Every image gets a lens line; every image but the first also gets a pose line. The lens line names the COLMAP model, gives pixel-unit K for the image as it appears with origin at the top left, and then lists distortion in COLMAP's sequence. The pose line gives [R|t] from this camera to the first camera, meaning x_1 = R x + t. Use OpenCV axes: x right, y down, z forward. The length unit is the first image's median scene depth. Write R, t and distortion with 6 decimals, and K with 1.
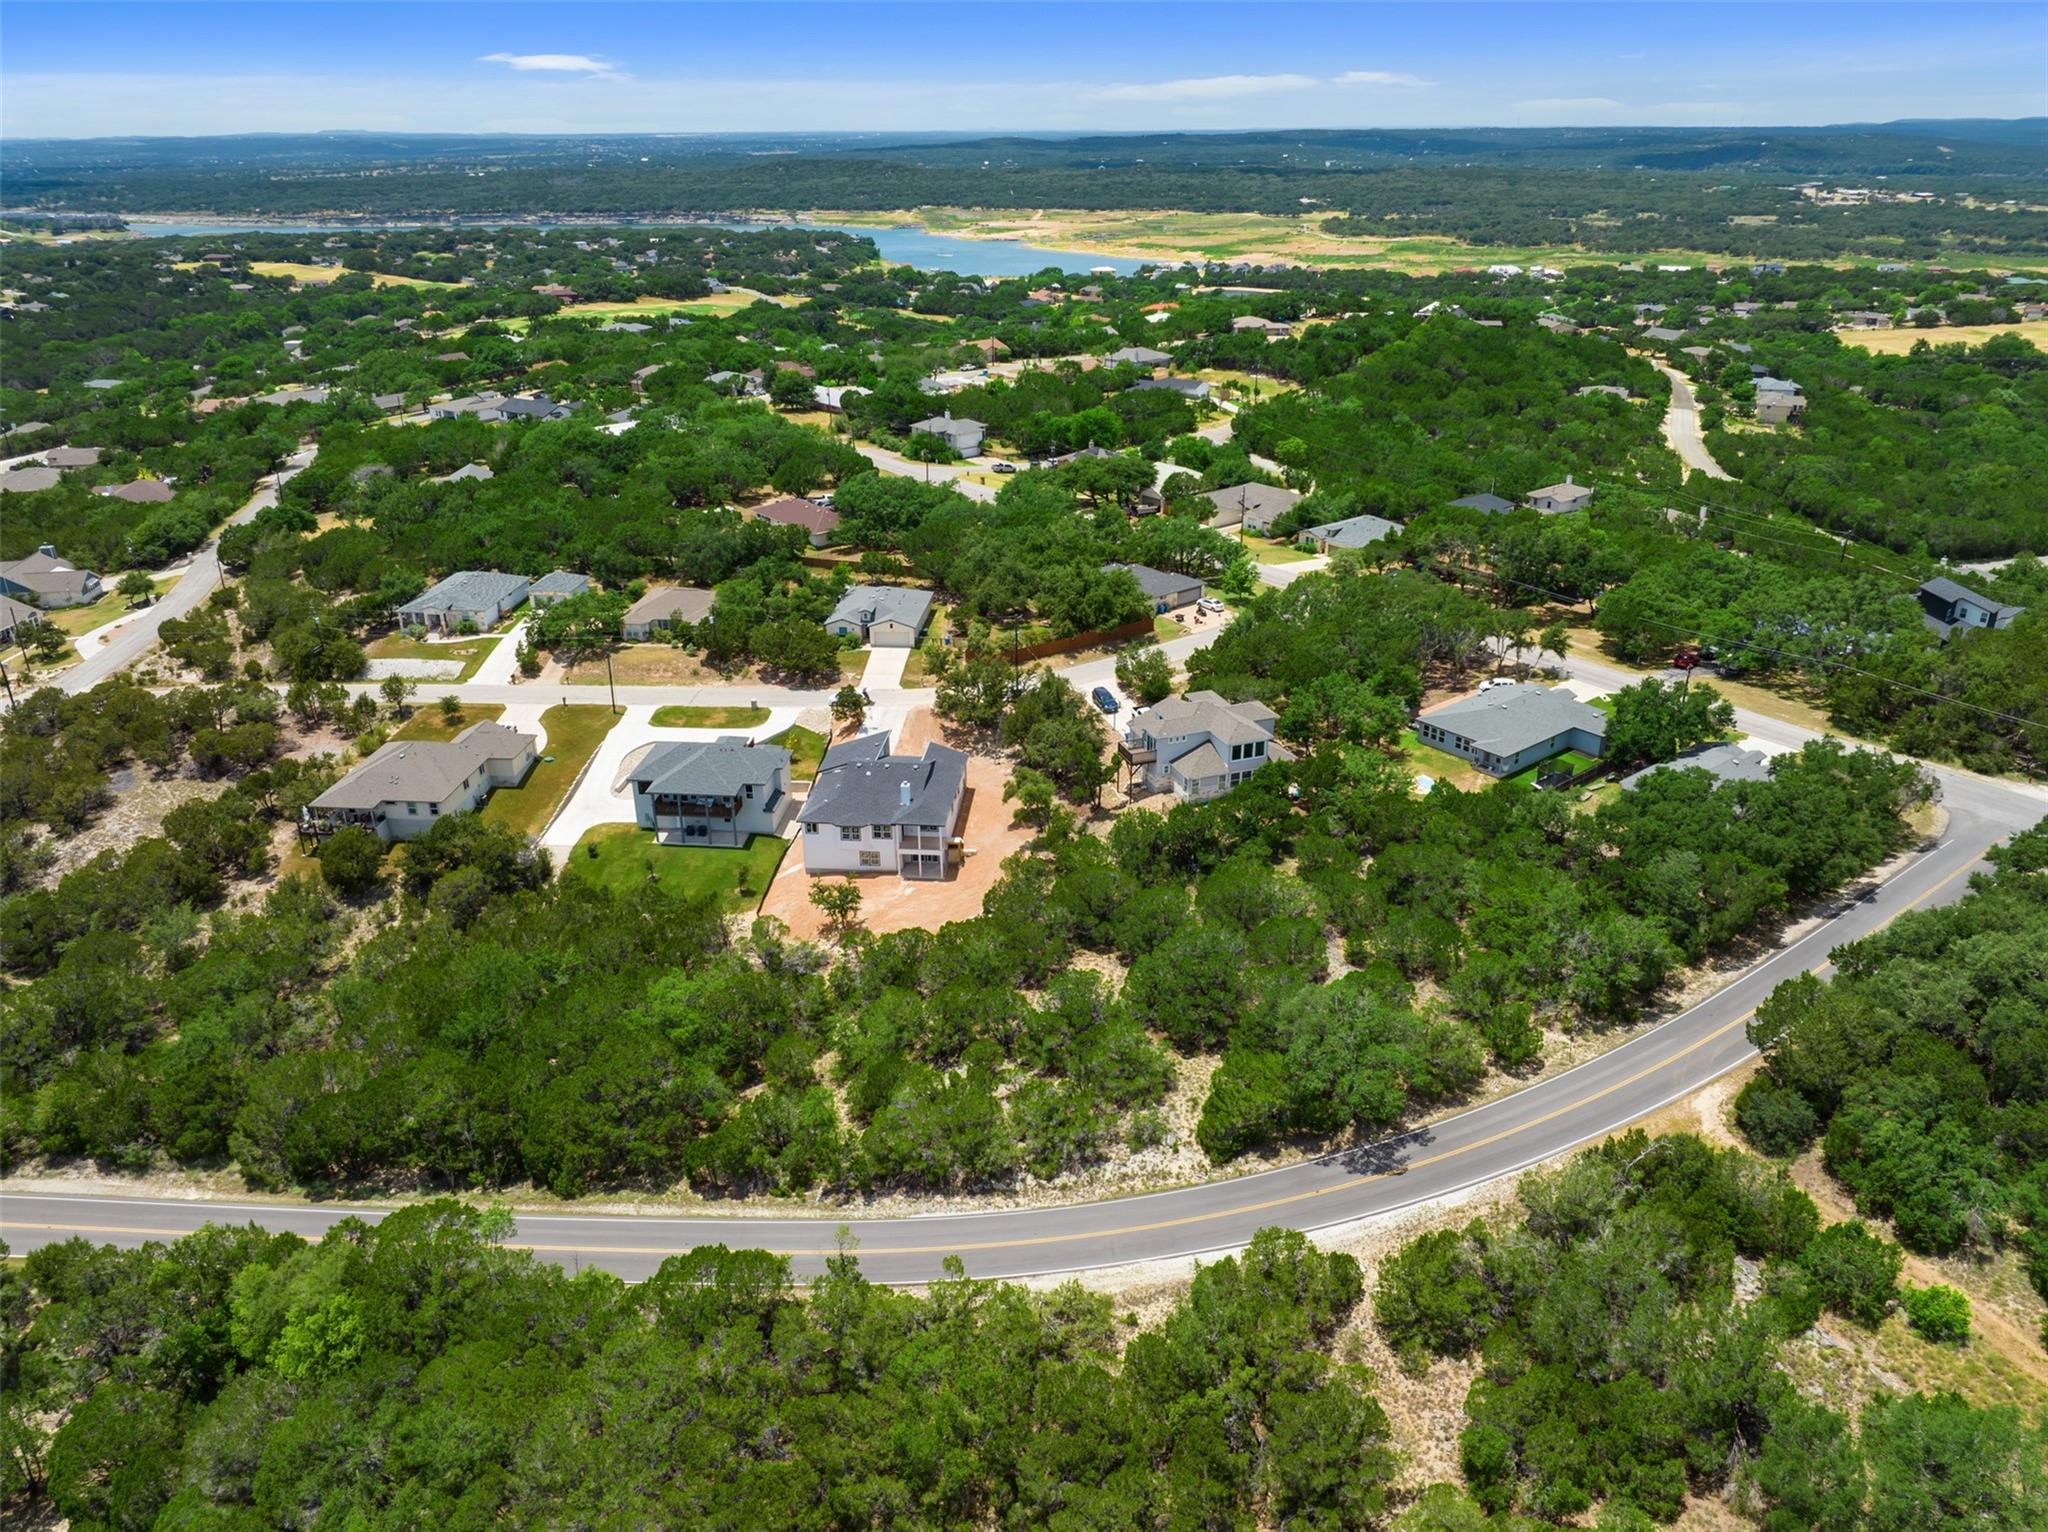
lens RADIAL K [[1430.9, 0, 1026.4], [0, 1430.9, 756.4], [0, 0, 1]] dist [-0.042434, 0.002381]
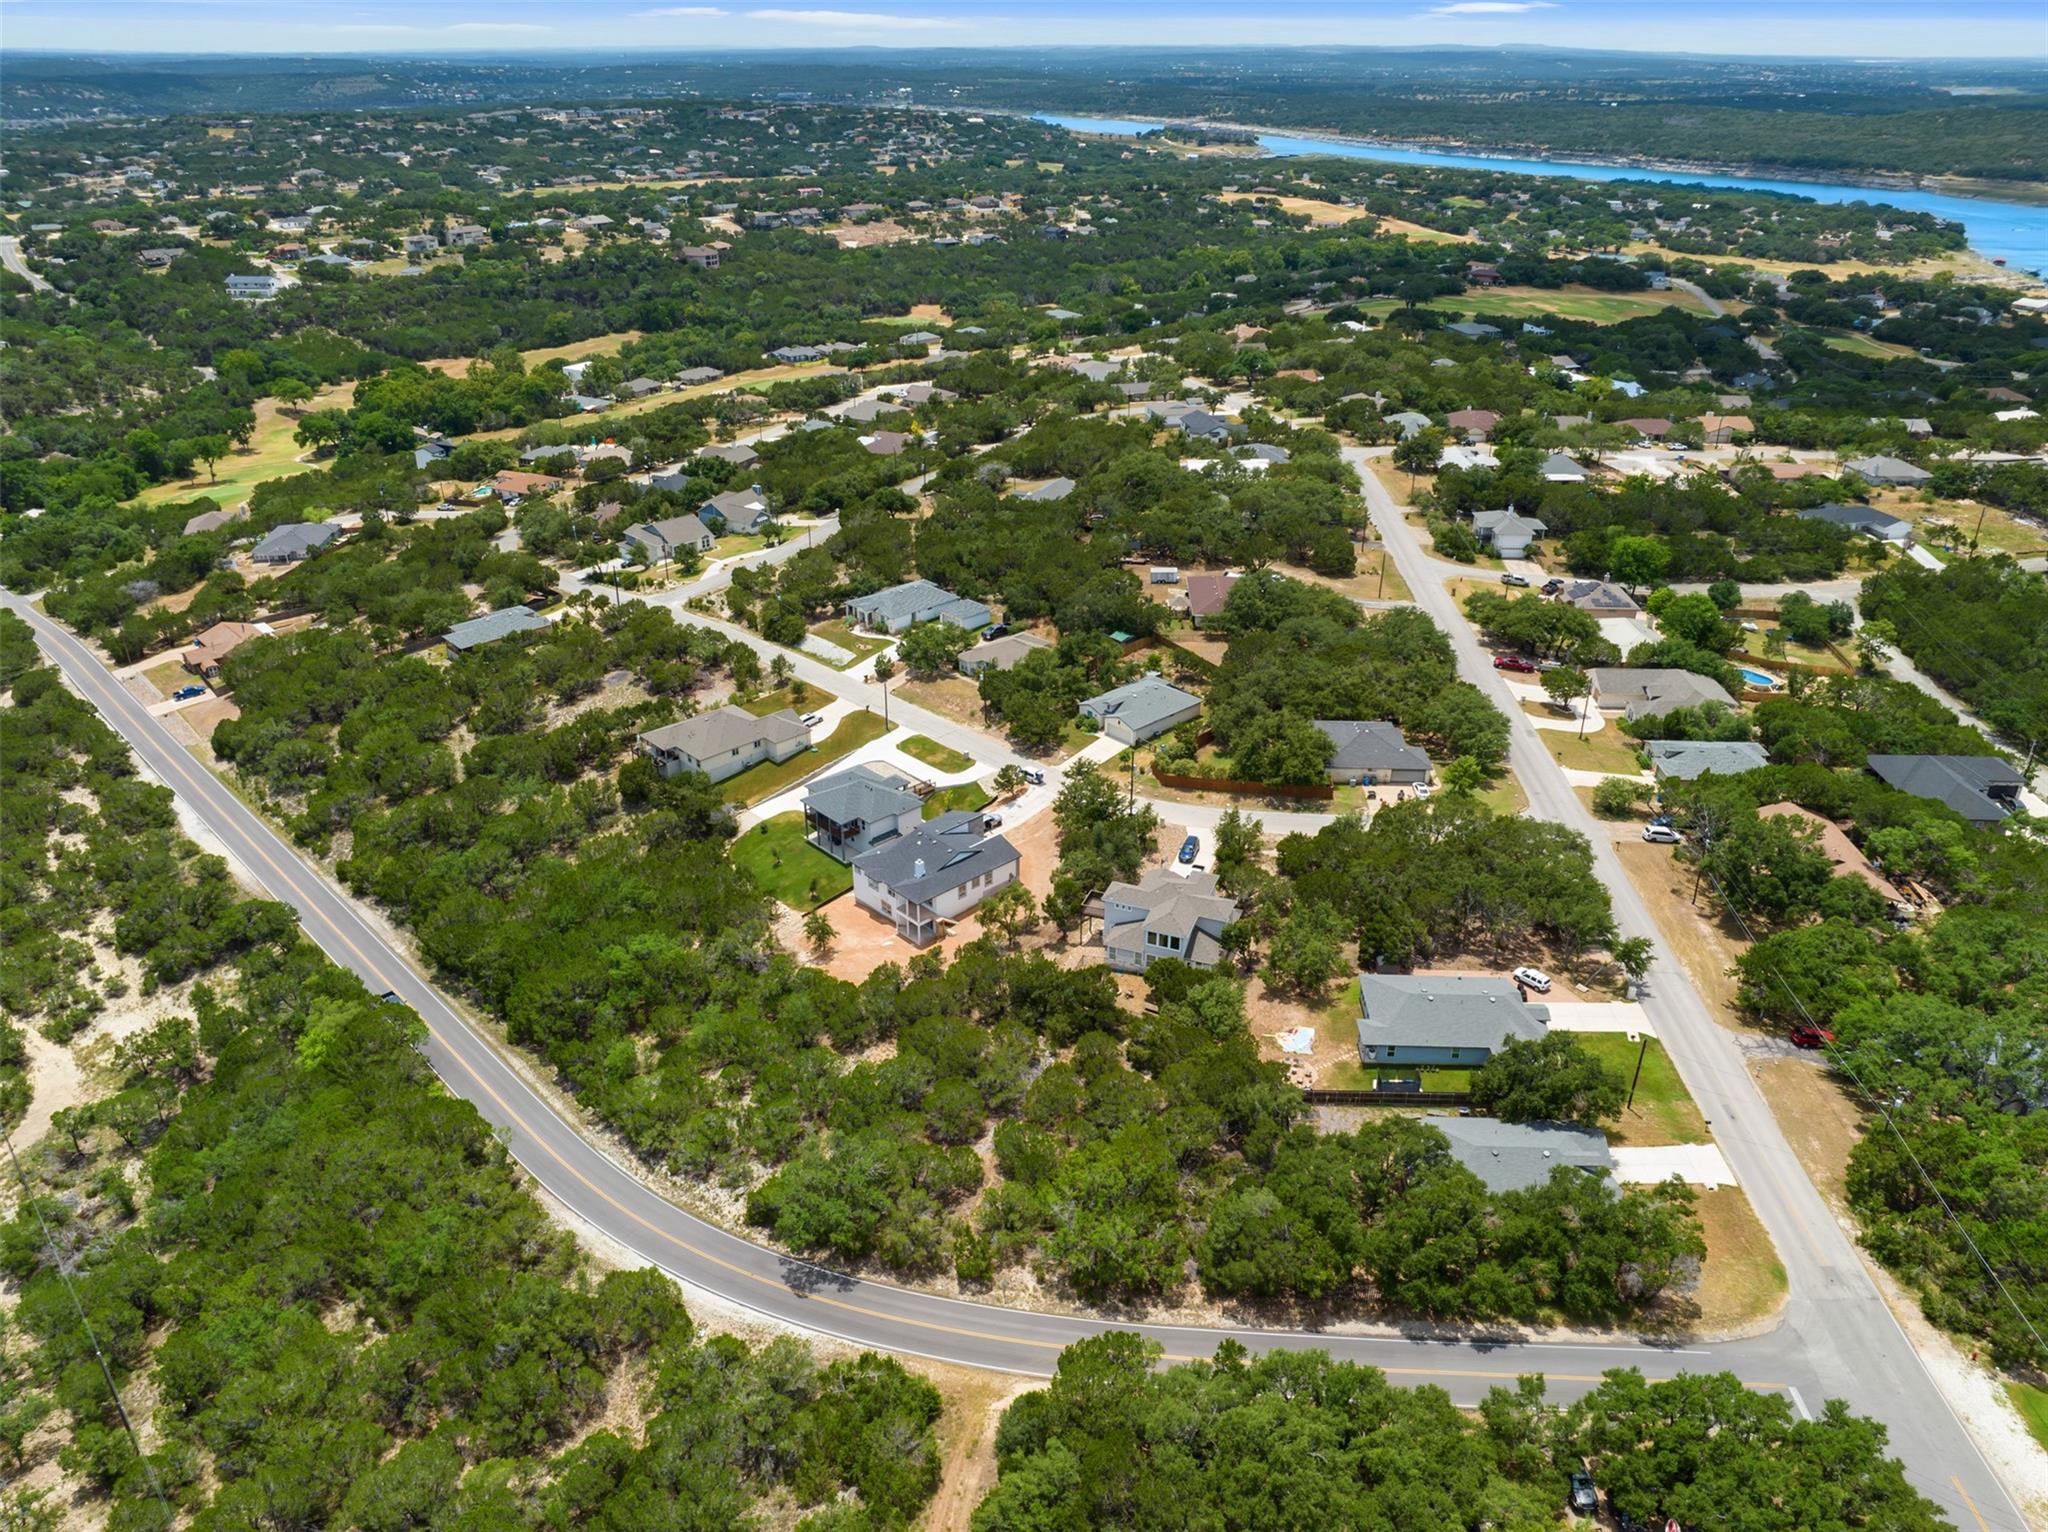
lens RADIAL K [[1450.8, 0, 1027.8], [0, 1450.8, 744.3], [0, 0, 1]] dist [-0.045655, 0.009640]
pose [[0.750475, 0.294542, -0.591635, 0.610862], [-0.271914, 0.953529, 0.129791, -0.232891], [0.602370, 0.063469, 0.795690, 0.047797]]
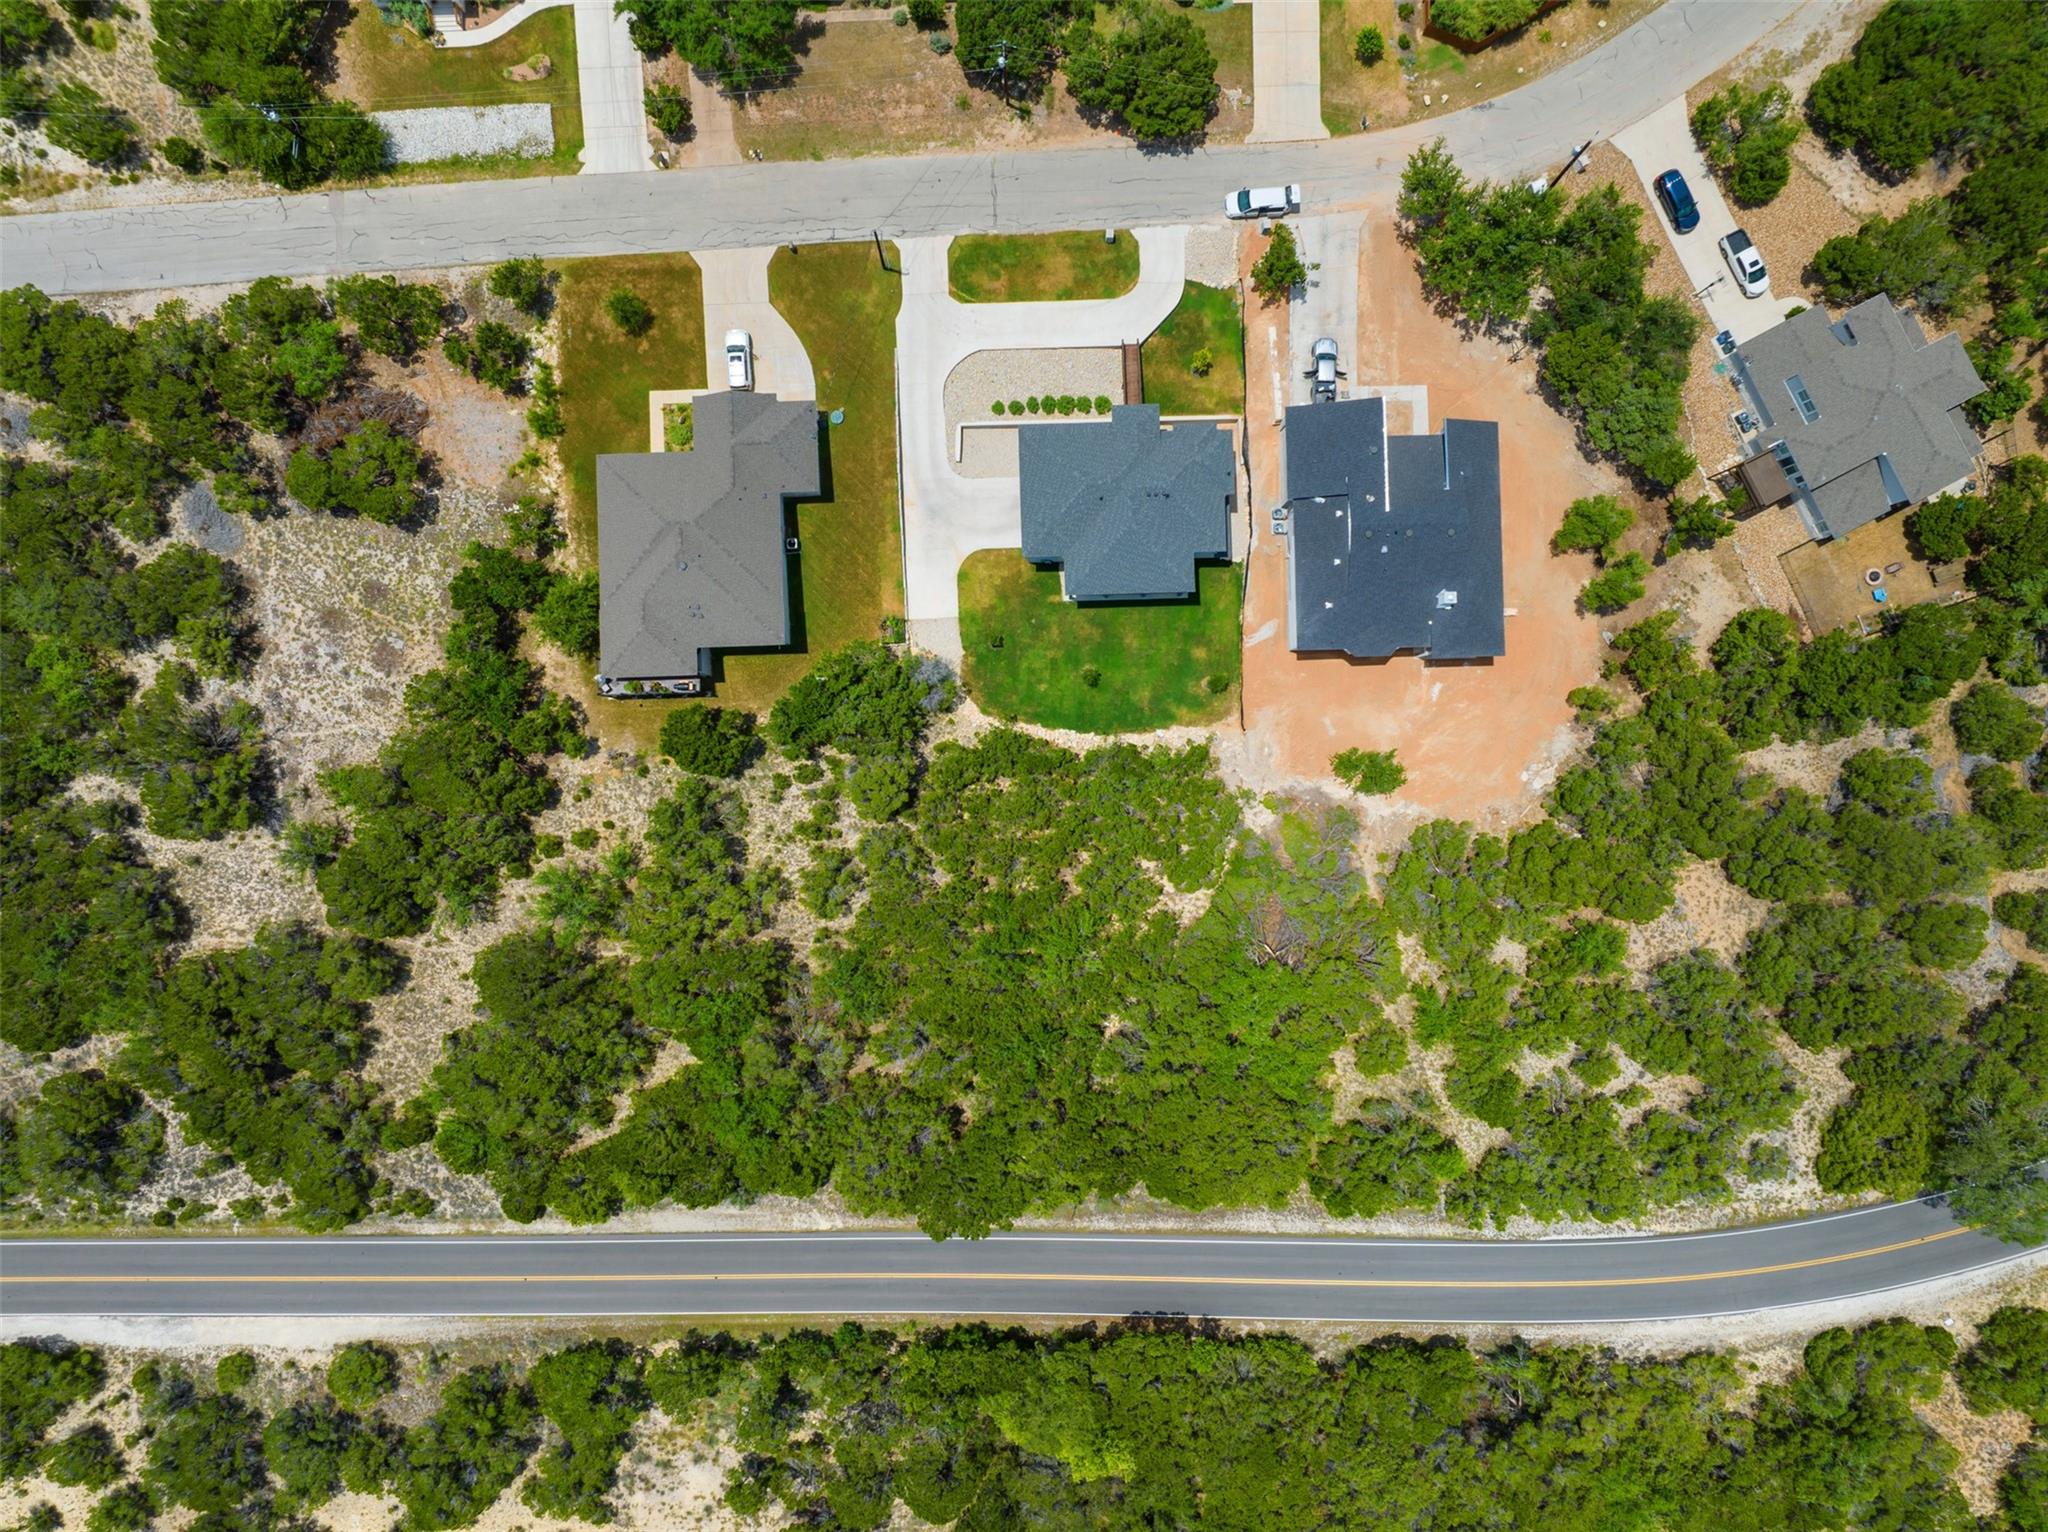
lens RADIAL K [[1443.8, 0, 1050.8], [0, 1443.8, 770.4], [0, 0, 1]] dist [-0.041289, -0.000106]
pose [[0.992384, -0.123177, 0.001451, -0.258895], [0.050305, 0.415982, 0.907981, -0.534761], [-0.112446, -0.900992, 0.419010, 0.562282]]
